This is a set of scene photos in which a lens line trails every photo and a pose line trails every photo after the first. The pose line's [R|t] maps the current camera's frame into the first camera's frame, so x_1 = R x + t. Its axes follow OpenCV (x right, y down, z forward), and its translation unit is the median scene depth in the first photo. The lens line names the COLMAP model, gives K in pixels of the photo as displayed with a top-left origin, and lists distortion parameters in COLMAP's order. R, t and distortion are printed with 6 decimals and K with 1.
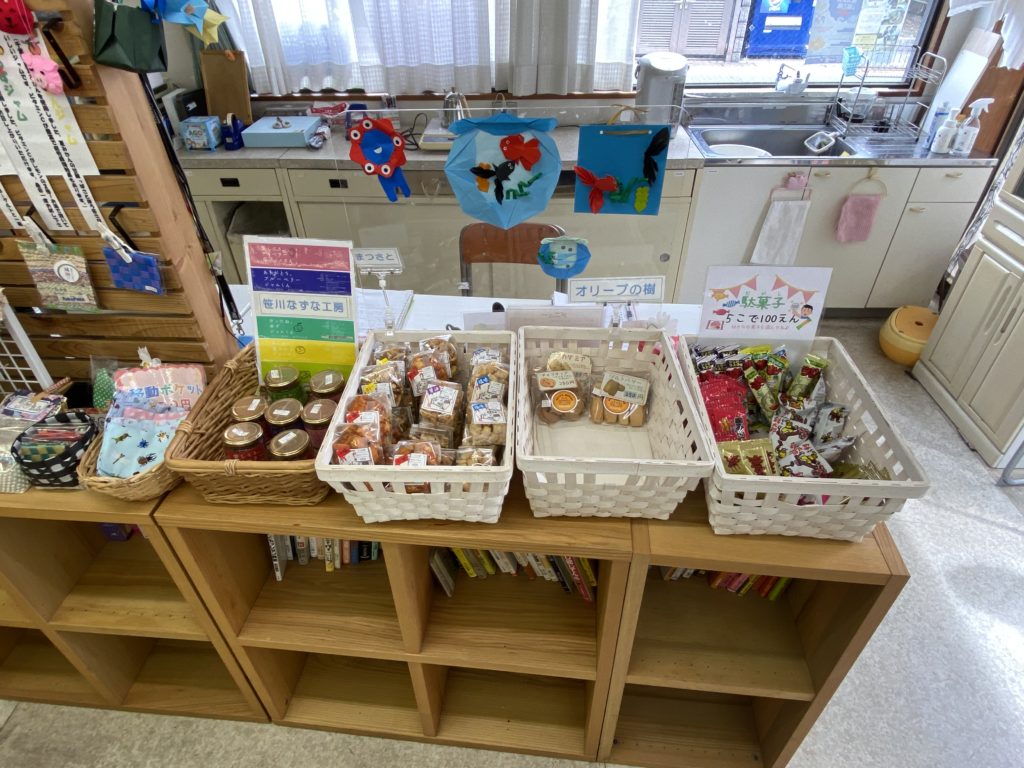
lens RADIAL K [[593.3, 0, 513.6], [0, 593.3, 385.1], [0, 0, 1]] dist [0.006548, -0.001656]
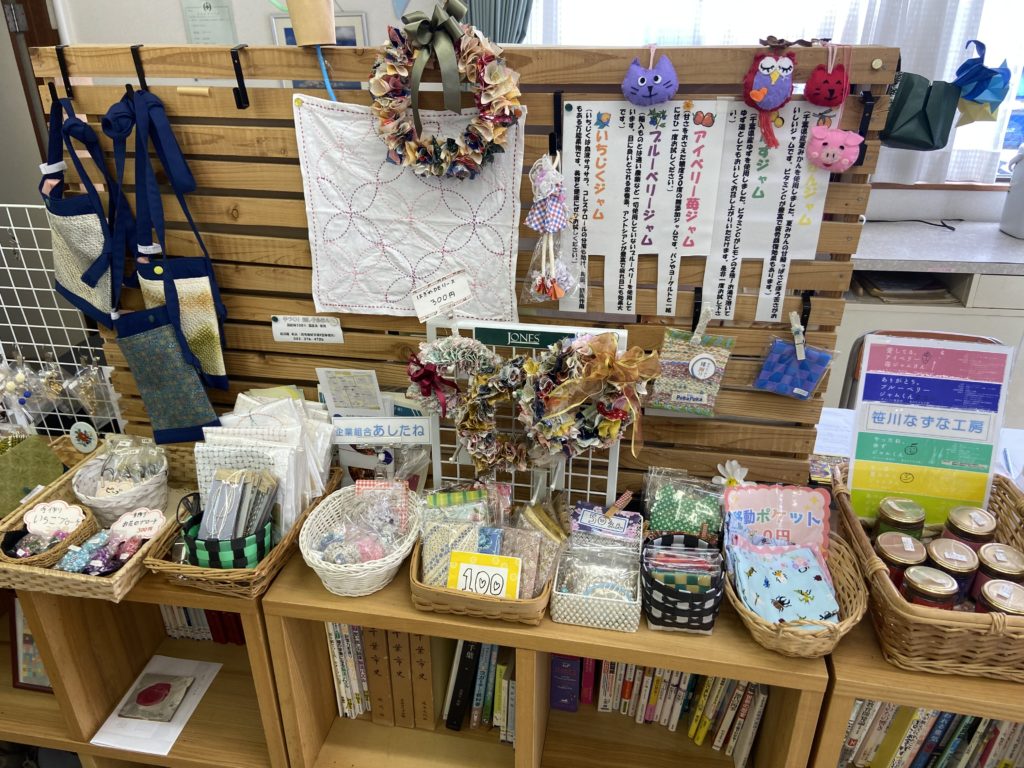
lens RADIAL K [[785.1, 0, 510.2], [0, 785.1, 386.9], [0, 0, 1]] dist [0.025102, -0.015266]
pose [[0.991079, 0.051818, -0.122786, -0.786560], [-0.075523, 0.977475, -0.197075, 0.071583], [0.109808, 0.204590, 0.972669, -0.104431]]
